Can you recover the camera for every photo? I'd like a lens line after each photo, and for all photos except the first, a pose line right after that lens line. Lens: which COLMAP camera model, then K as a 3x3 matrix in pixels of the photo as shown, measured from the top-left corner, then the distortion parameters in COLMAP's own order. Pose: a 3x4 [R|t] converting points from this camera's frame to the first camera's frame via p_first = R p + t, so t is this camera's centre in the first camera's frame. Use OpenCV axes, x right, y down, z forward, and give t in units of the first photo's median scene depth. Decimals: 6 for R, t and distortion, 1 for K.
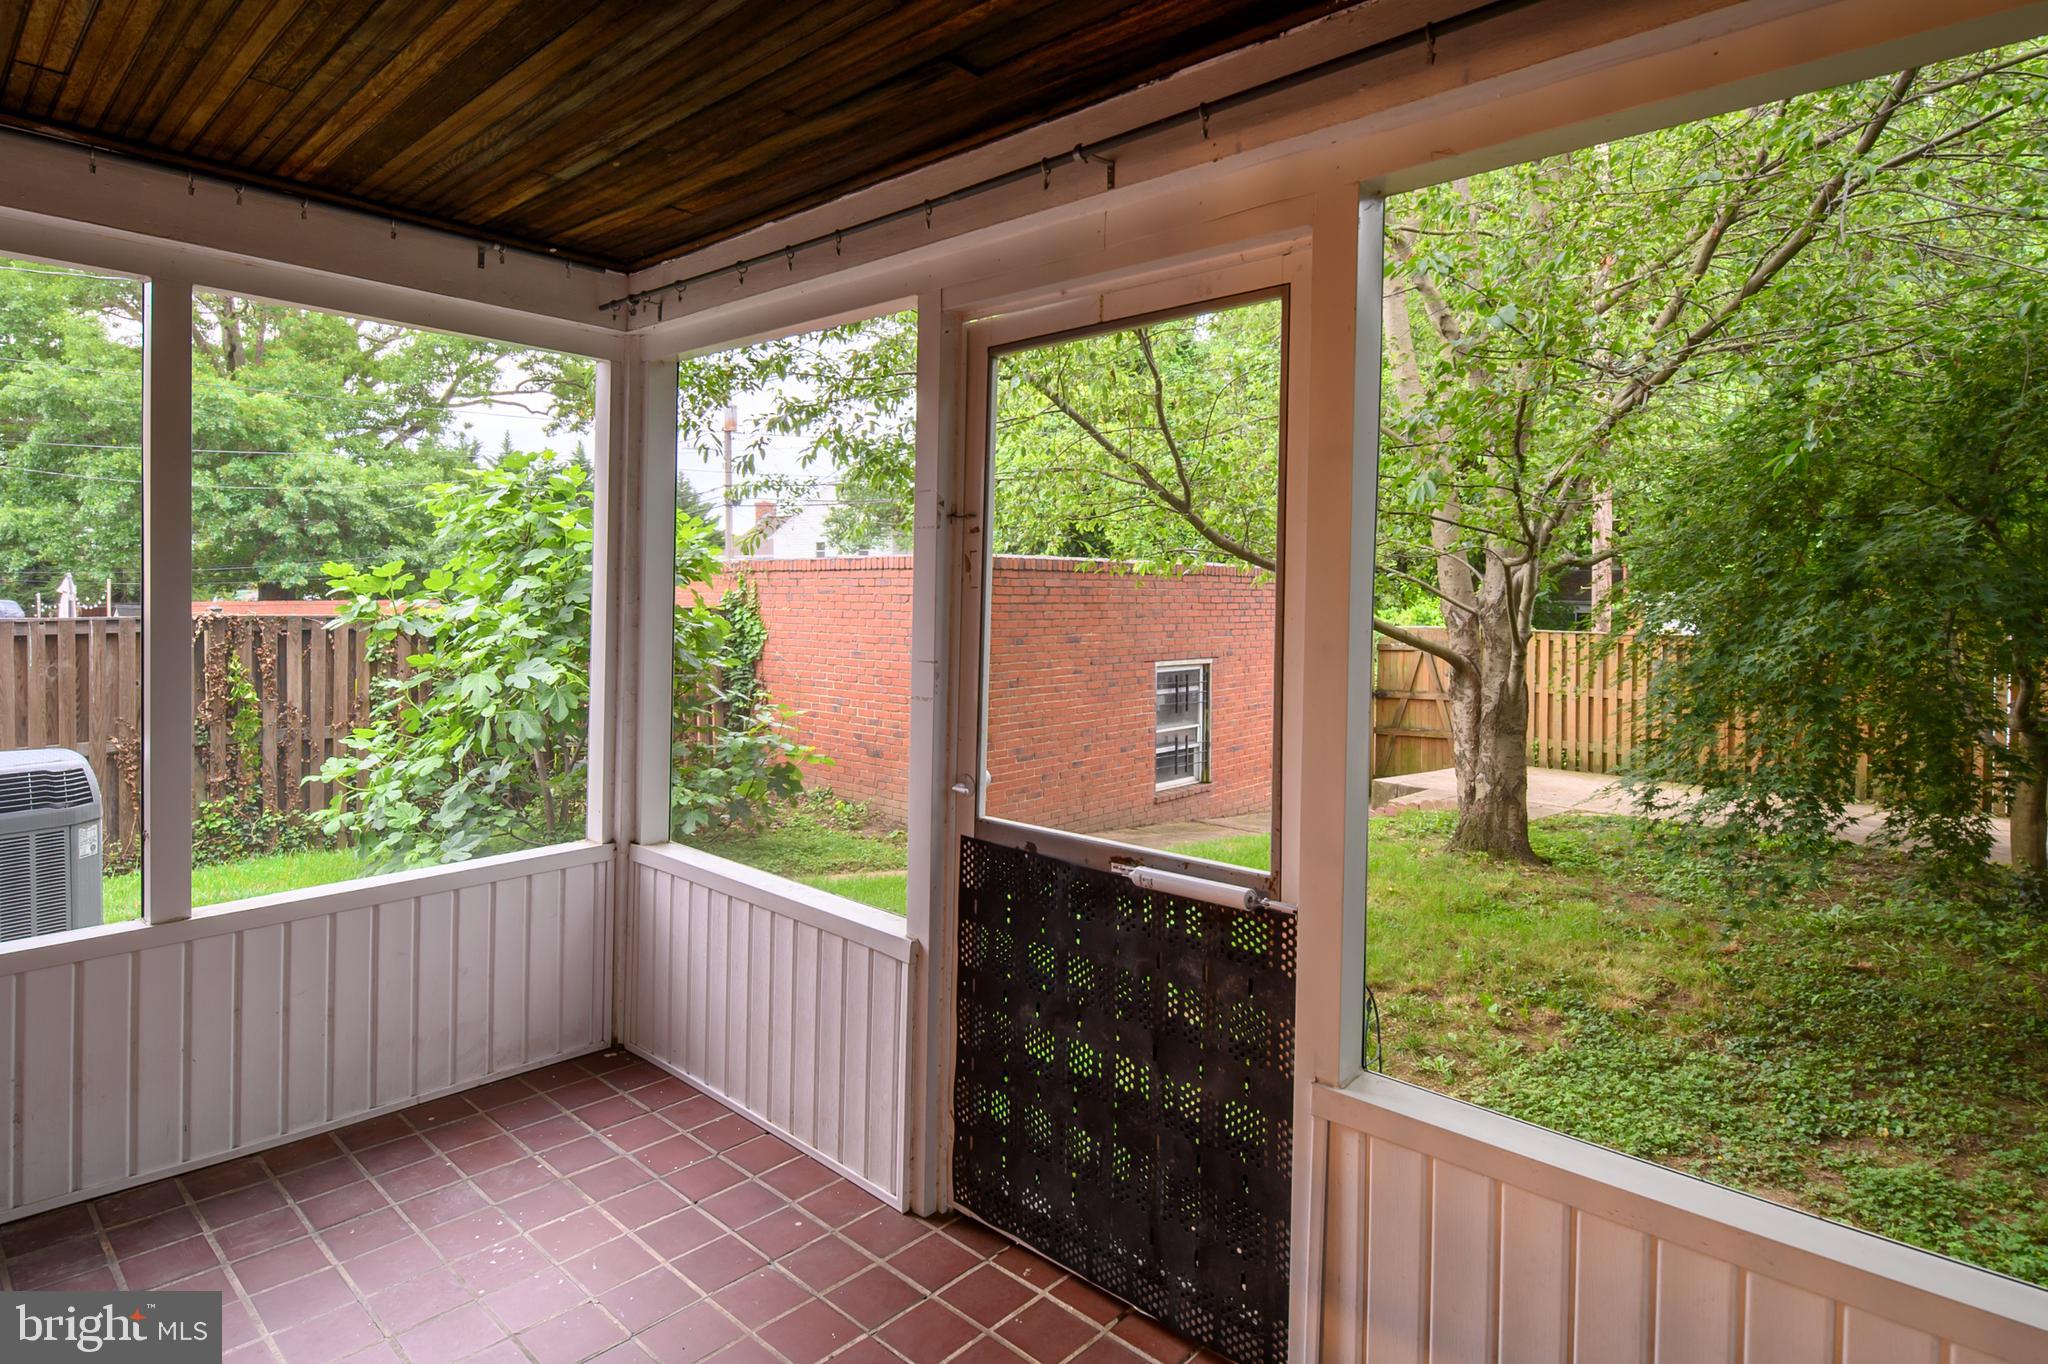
lens RADIAL K [[1108.1, 0, 1019.5], [0, 1108.1, 585.9], [0, 0, 1]] dist [0.002314, 0.000258]
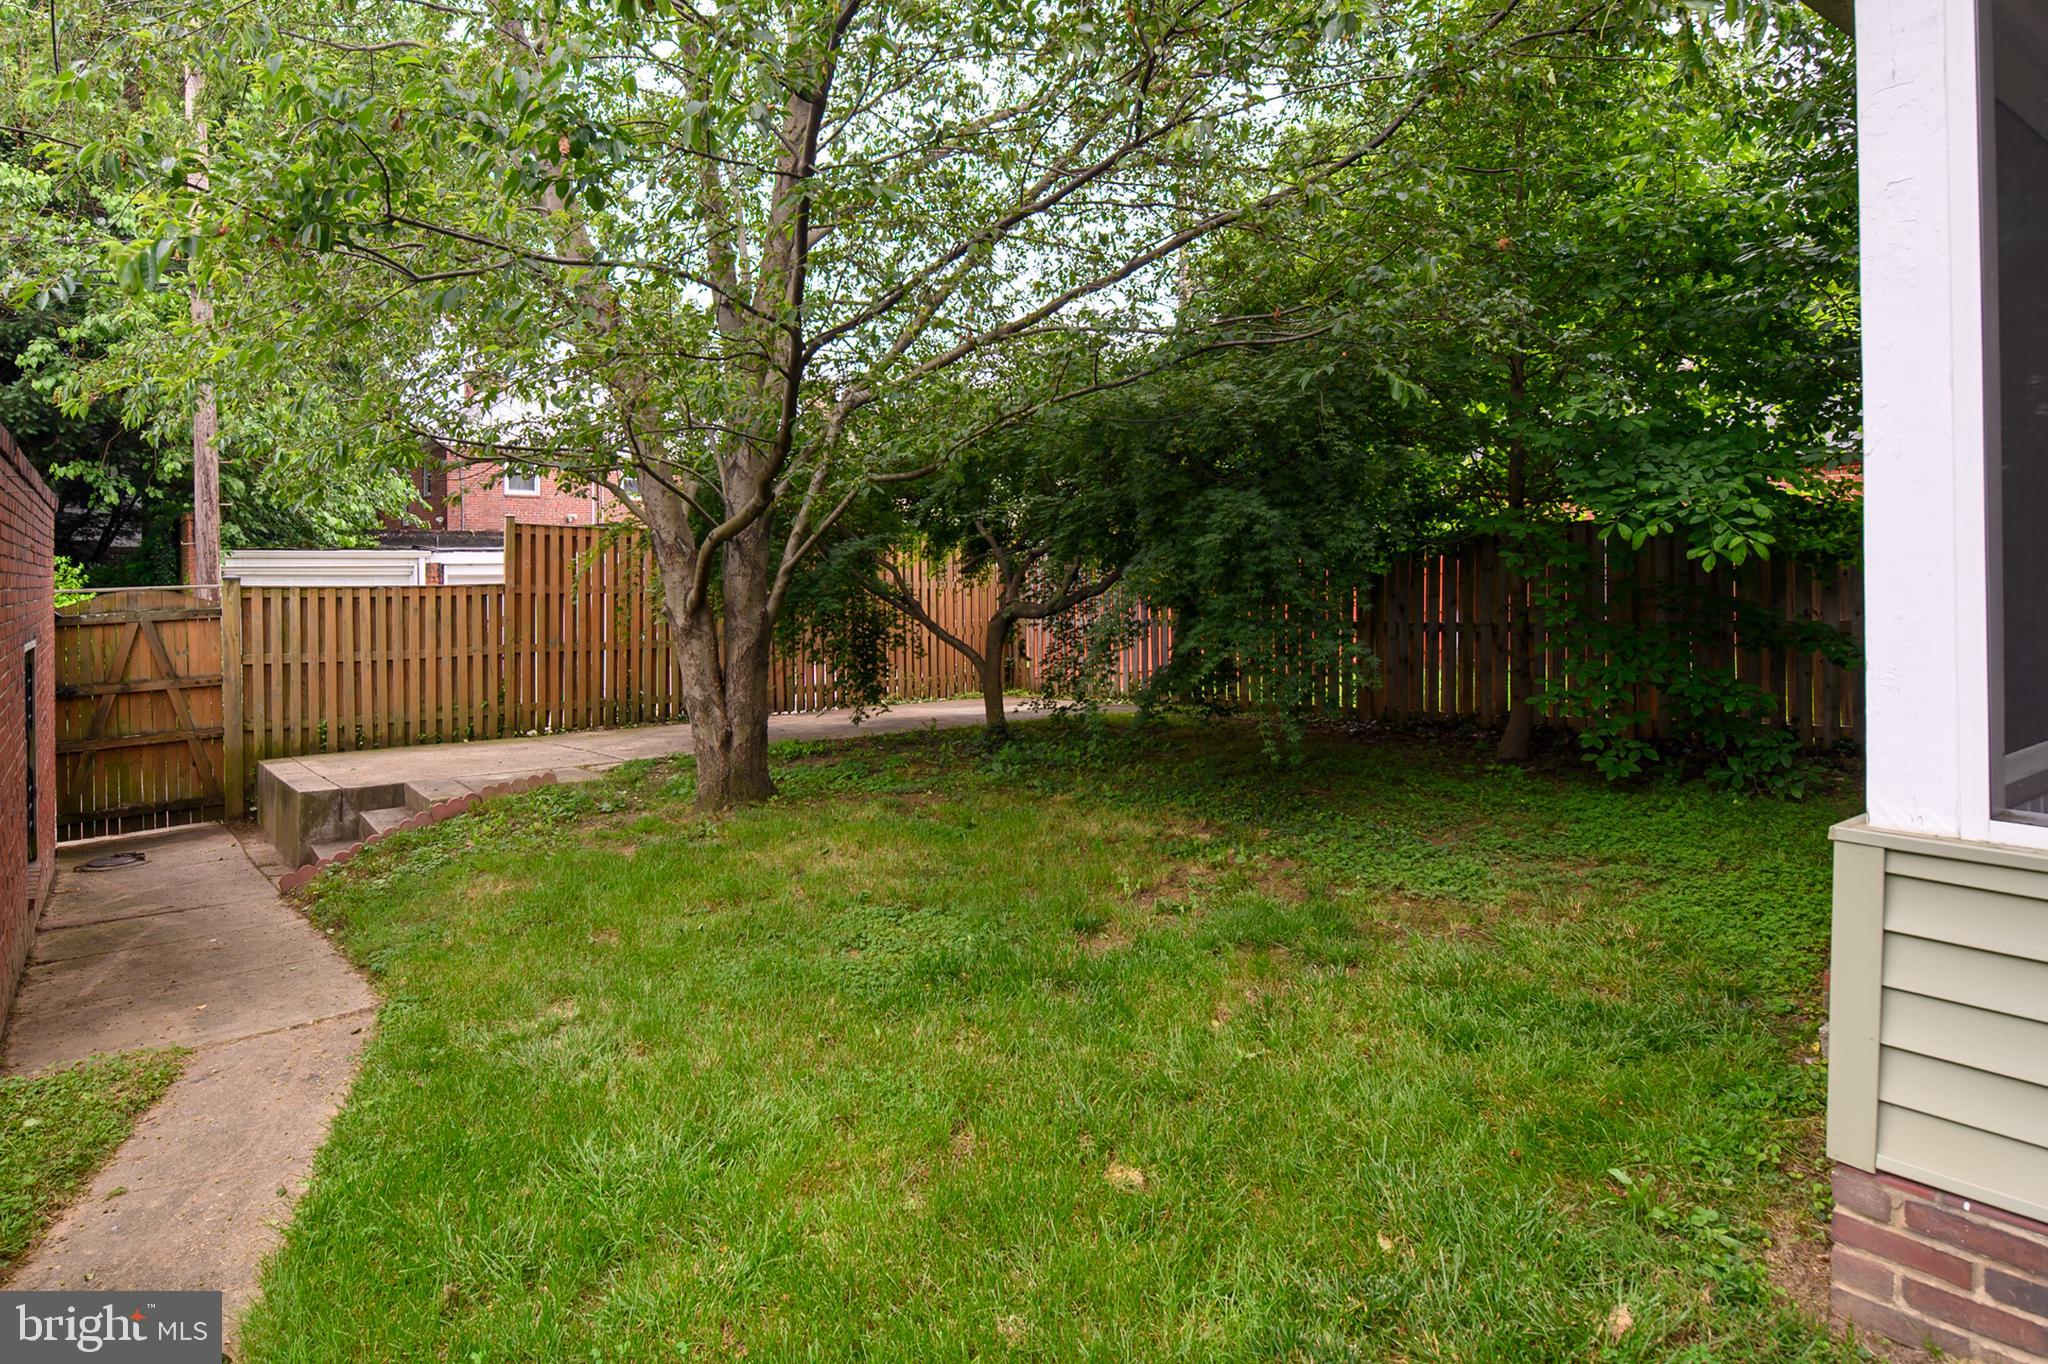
lens RADIAL K [[1165.9, 0, 959.1], [0, 1165.9, 574.7], [0, 0, 1]] dist [-0.002376, -0.000825]
pose [[0.190956, -0.011331, 0.981533, -0.327357], [0.008651, 0.999914, 0.009860, 0.031891], [-0.981560, 0.006609, 0.191038, 0.437211]]
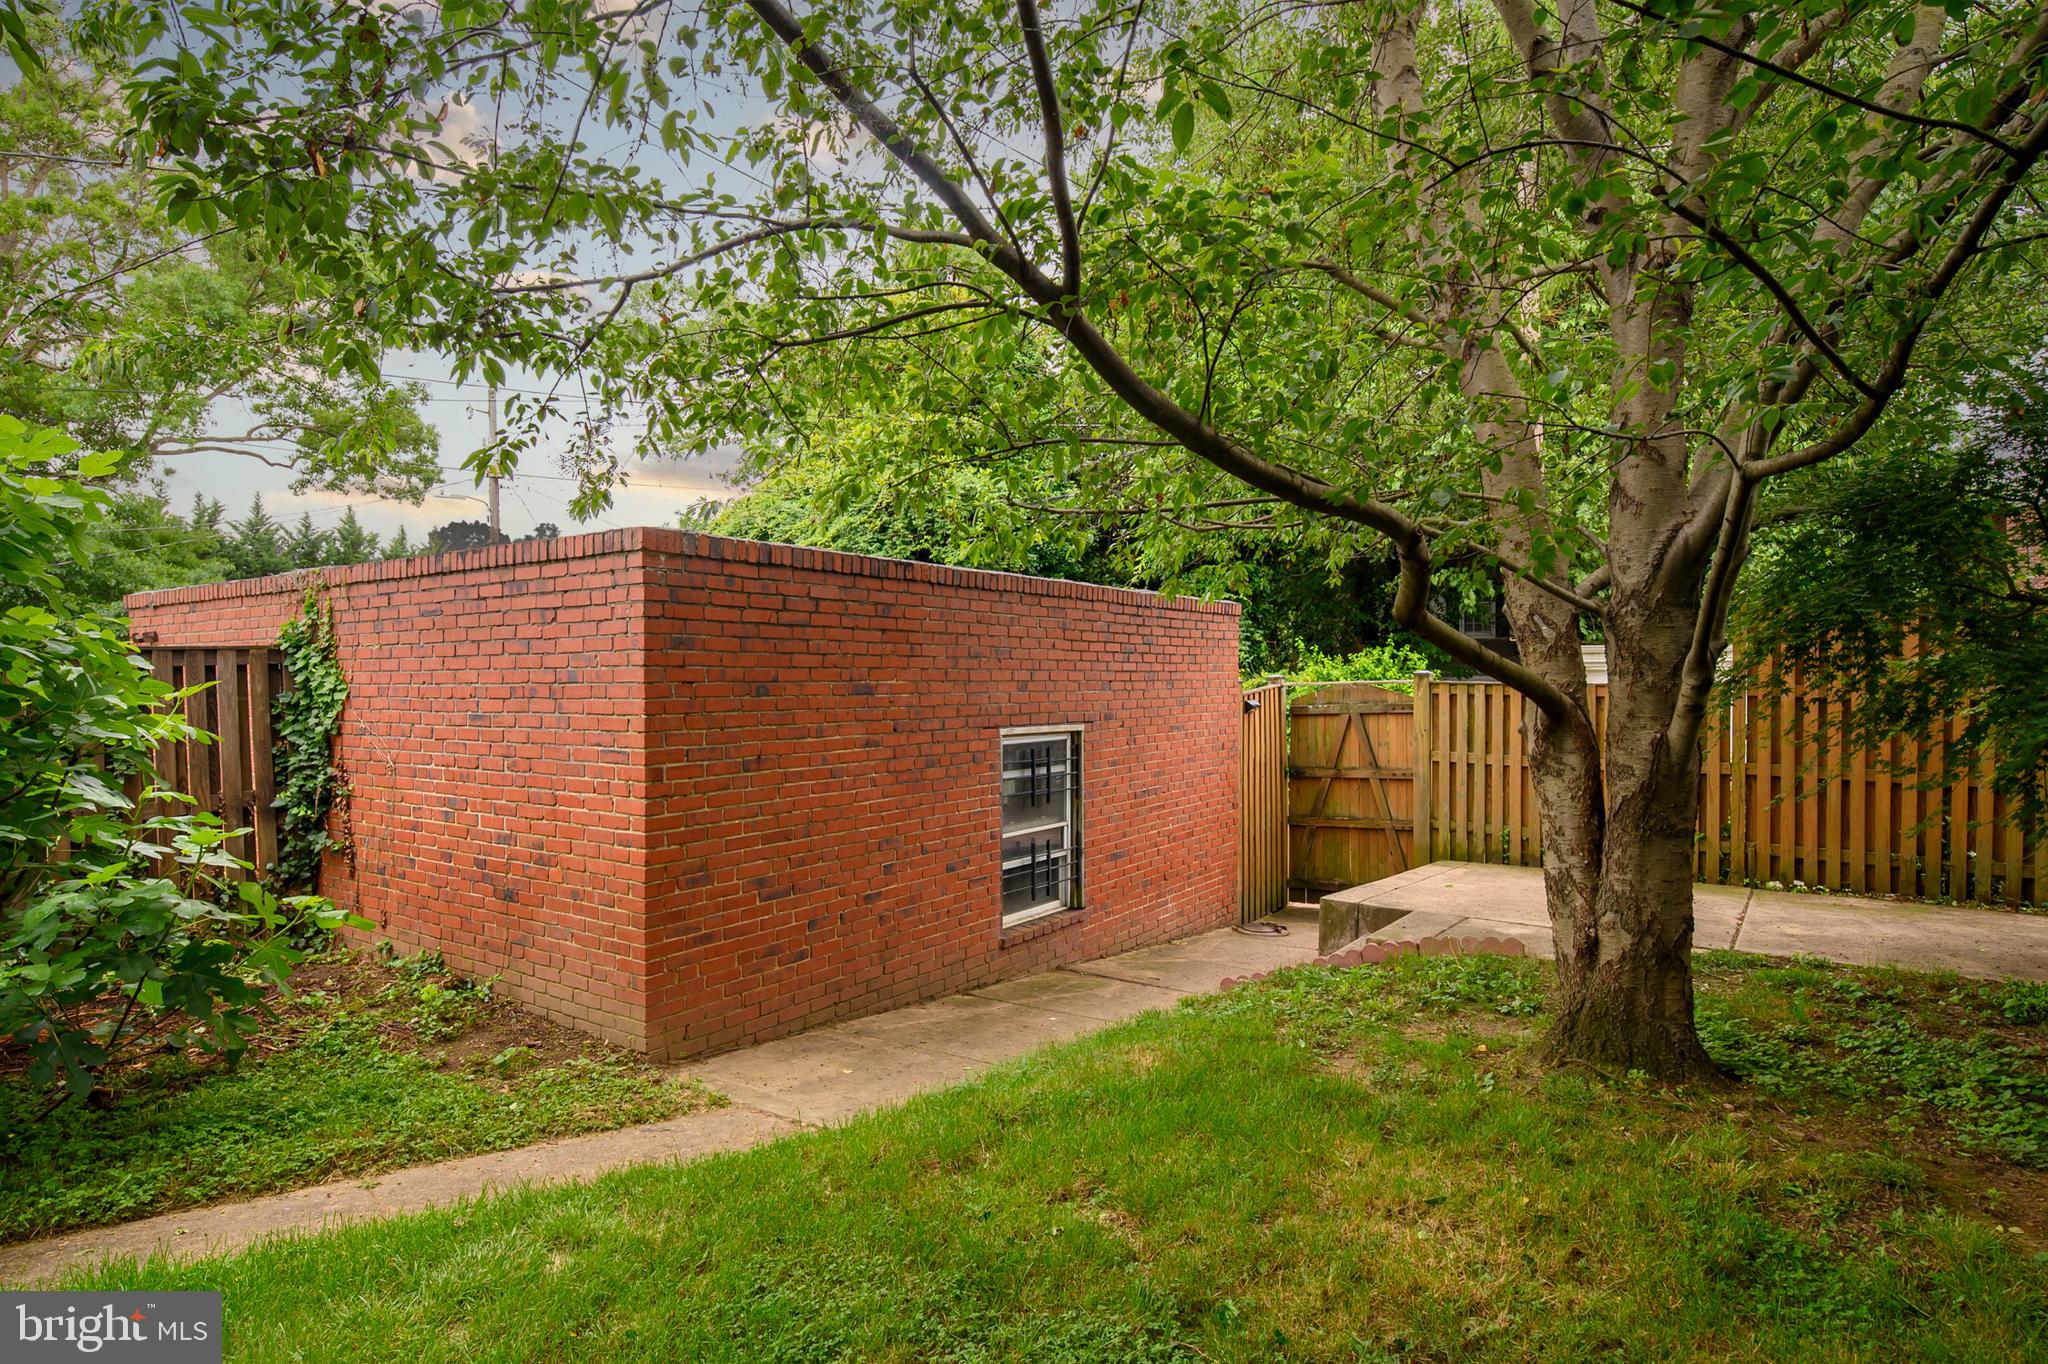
lens RADIAL K [[1105.5, 0, 1016.7], [0, 1105.5, 675.4], [0, 0, 1]] dist [-0.003986, -0.002219]
pose [[0.990853, -0.009508, 0.134608, 0.044697], [0.009330, 0.999955, 0.001952, 0.035588], [-0.134621, -0.000678, 0.990897, 0.351762]]
